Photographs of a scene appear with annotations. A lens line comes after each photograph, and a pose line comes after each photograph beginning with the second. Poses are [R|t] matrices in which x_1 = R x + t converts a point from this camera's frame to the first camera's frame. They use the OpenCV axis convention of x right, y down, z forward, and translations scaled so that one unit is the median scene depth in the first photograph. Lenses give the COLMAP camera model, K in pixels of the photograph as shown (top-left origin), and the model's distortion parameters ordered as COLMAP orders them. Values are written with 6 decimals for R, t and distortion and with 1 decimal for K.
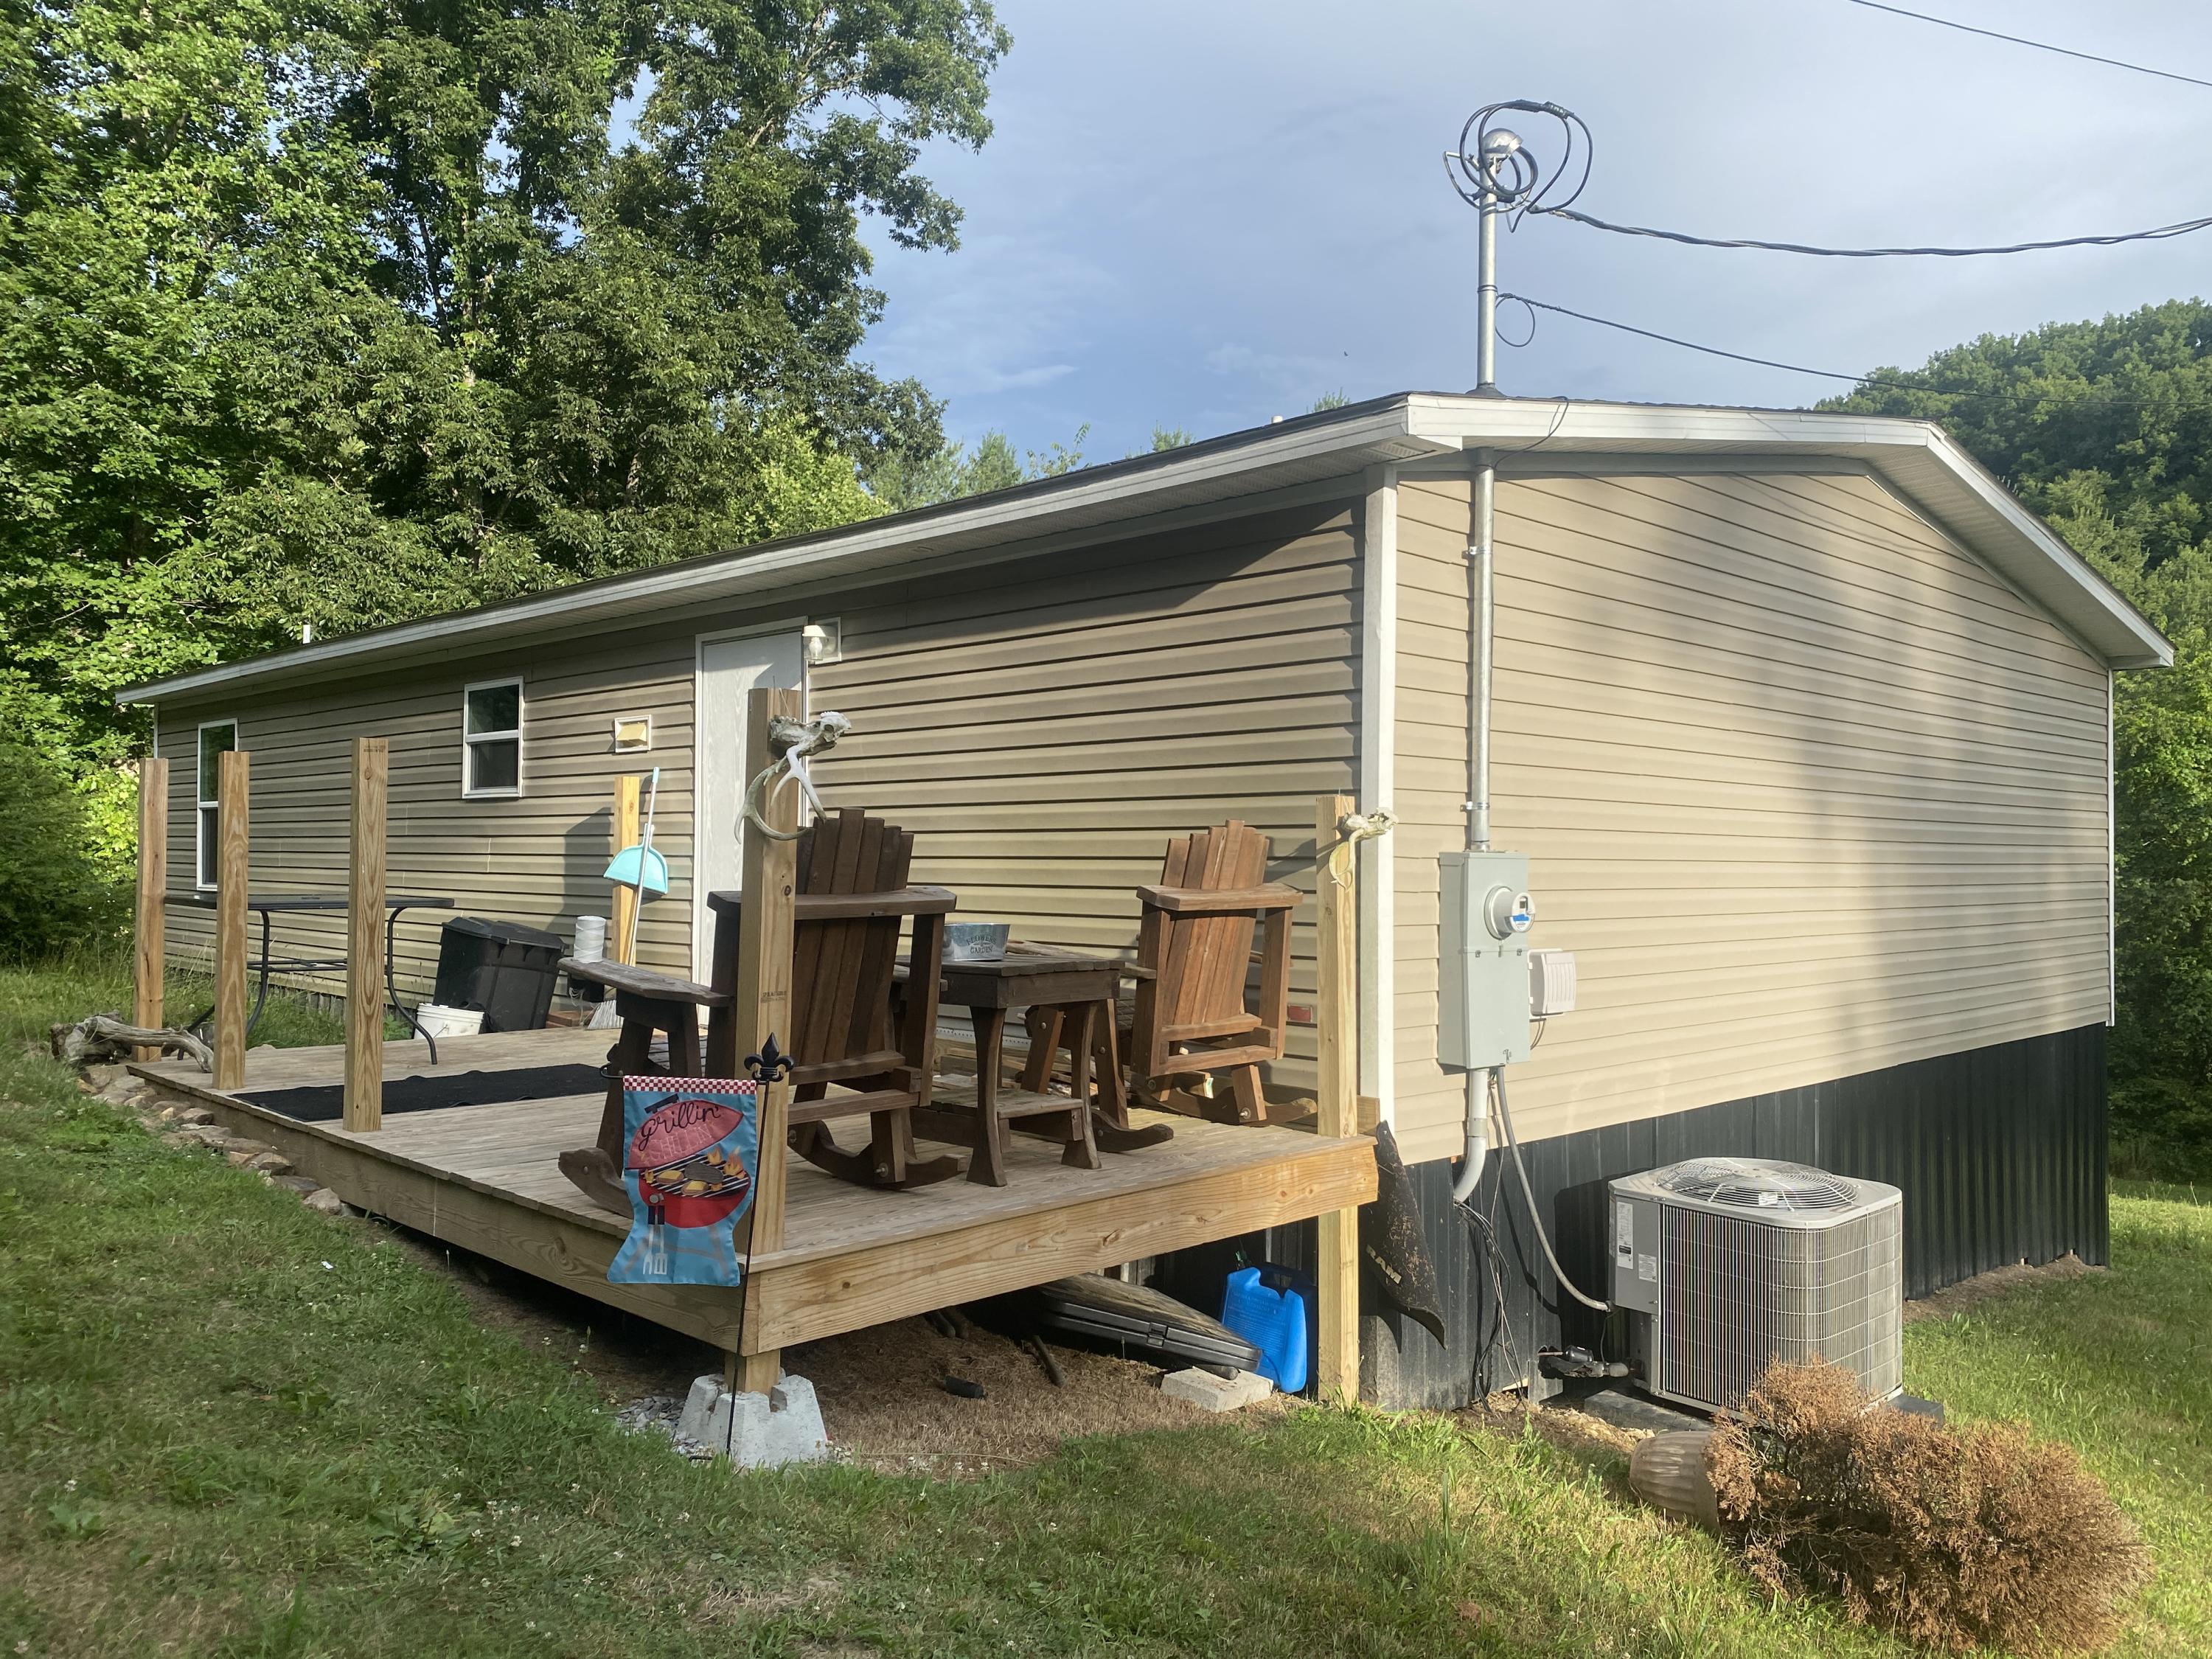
lens RADIAL K [[1666.6, 0, 1106.0], [0, 1666.6, 829.5], [0, 0, 1]] dist [0.063737, -0.049722]
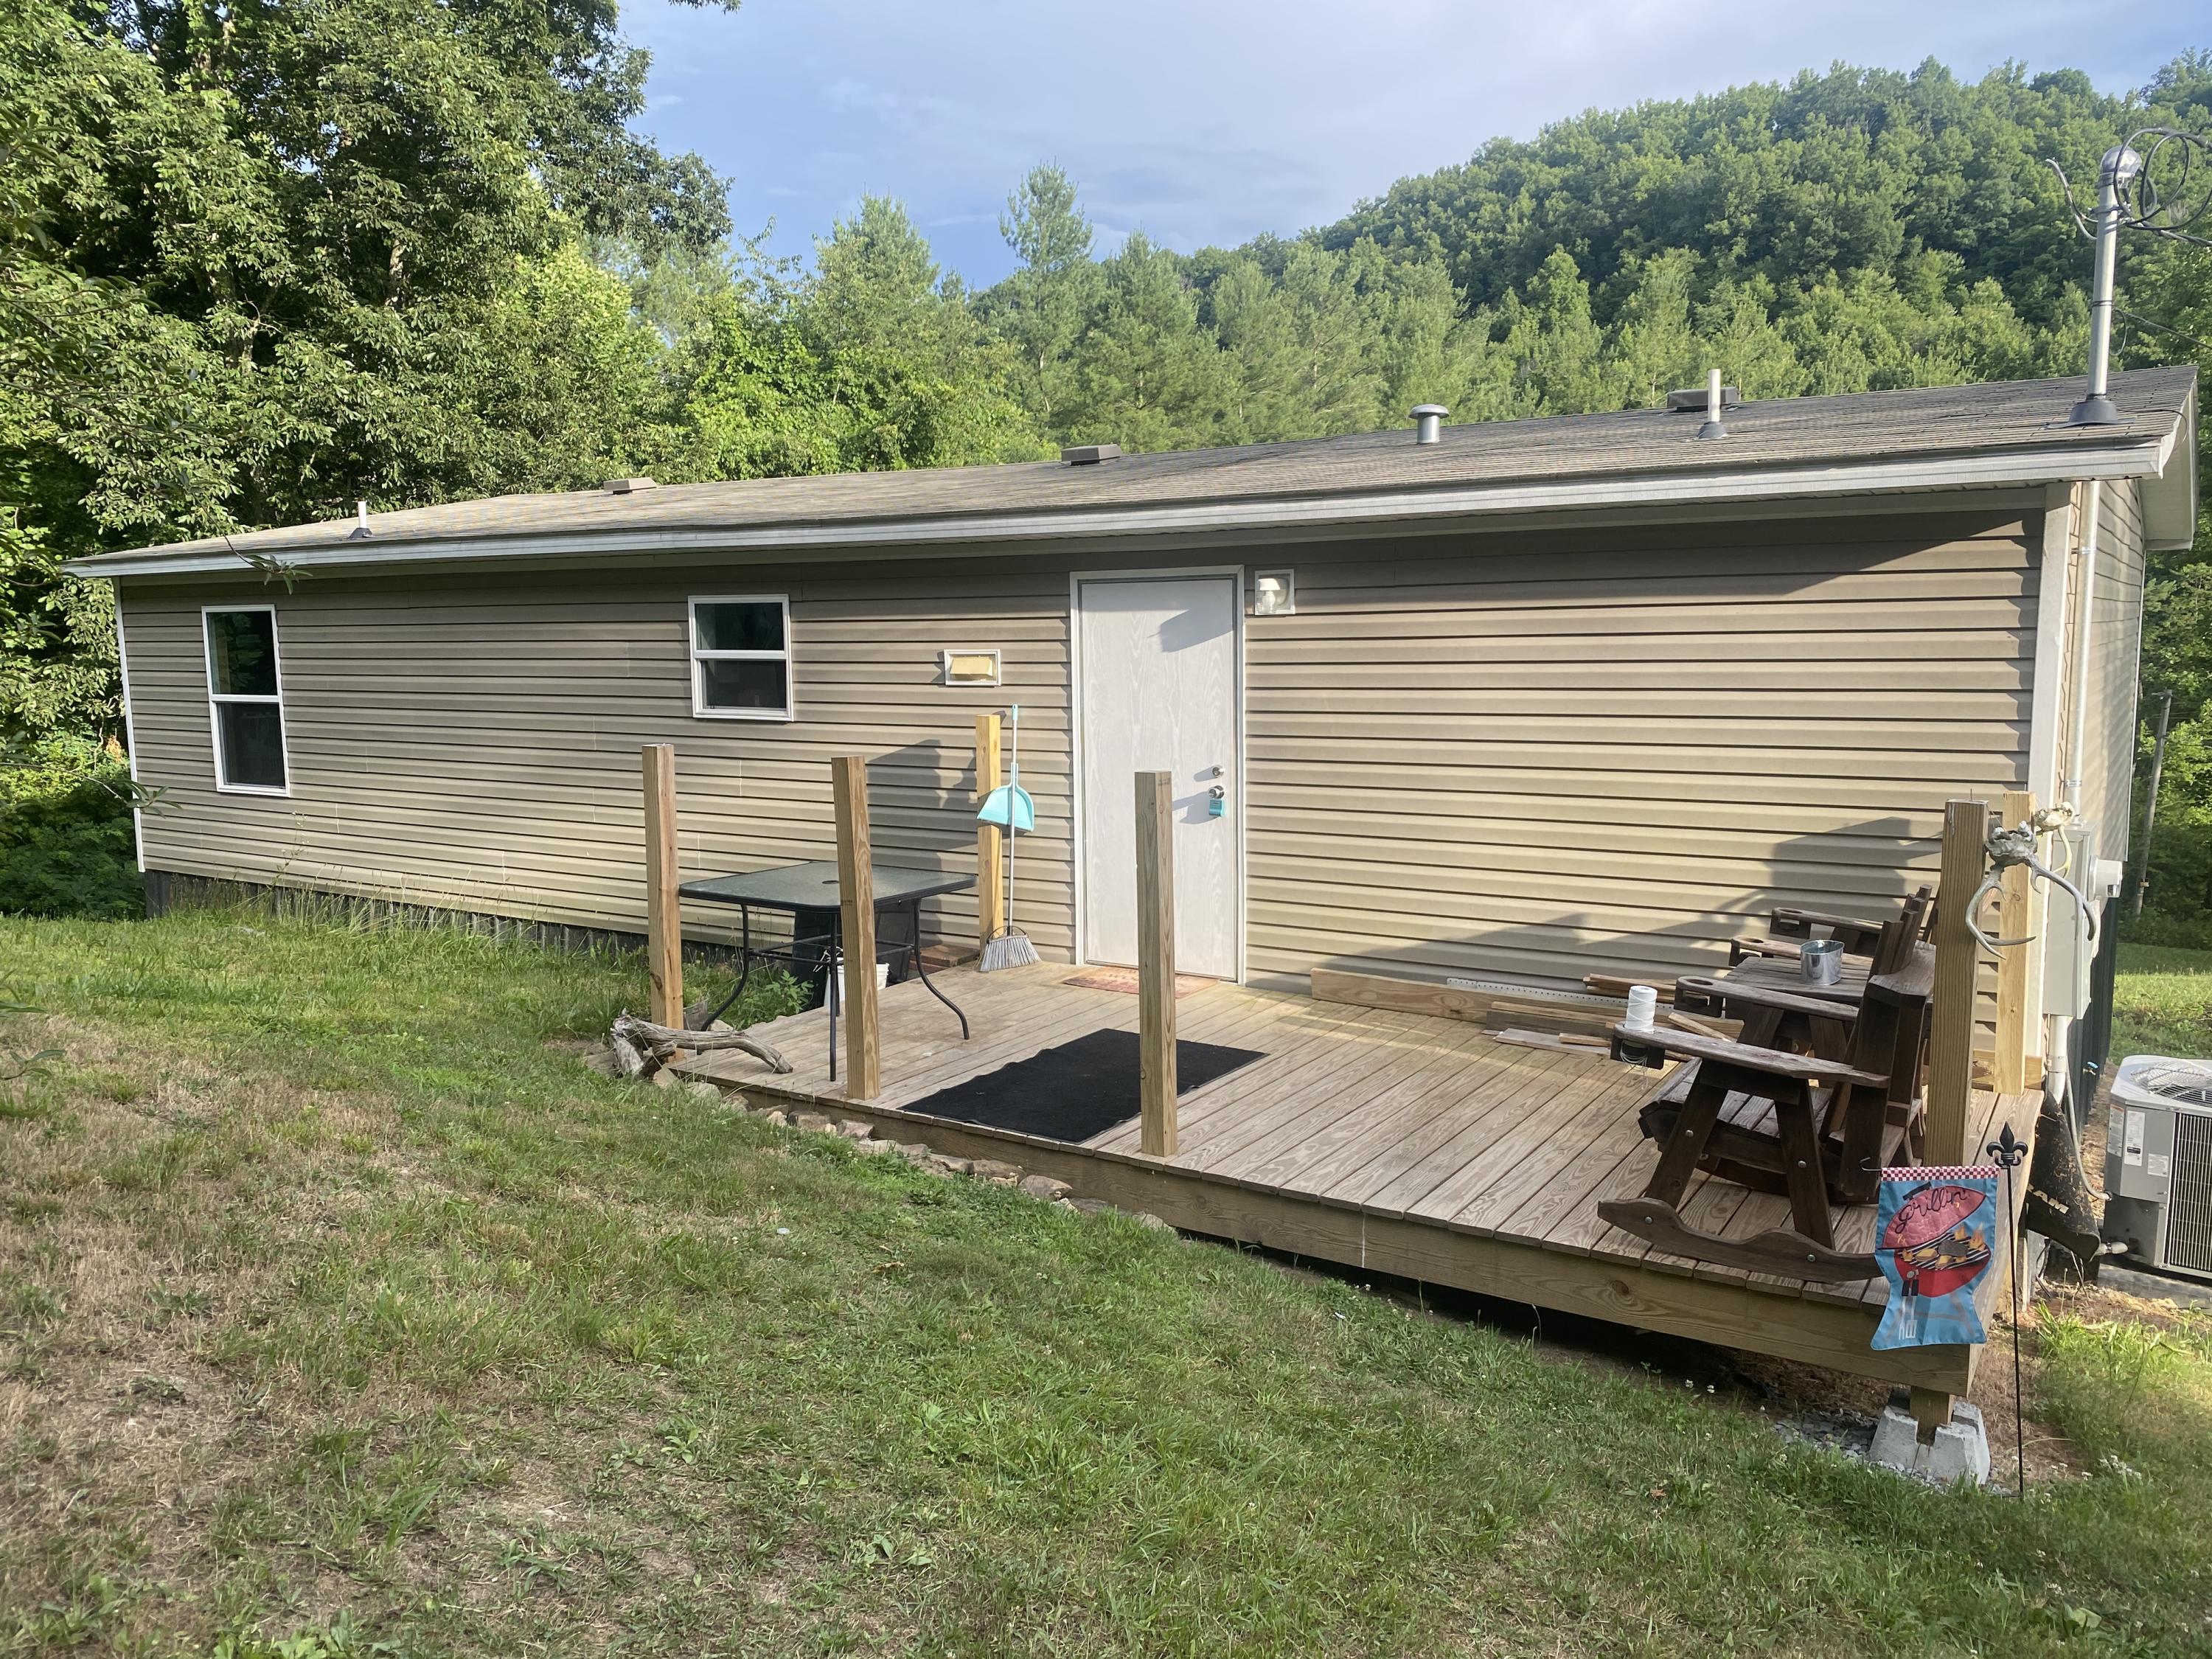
lens RADIAL K [[1668.1, 0, 1106.0], [0, 1668.1, 829.5], [0, 0, 1]] dist [0.045744, -0.035809]
pose [[0.978013, -0.046033, 0.203398, -0.185647], [0.018098, 0.990389, 0.137122, -0.043353], [-0.207755, -0.130426, 0.969447, 0.012415]]
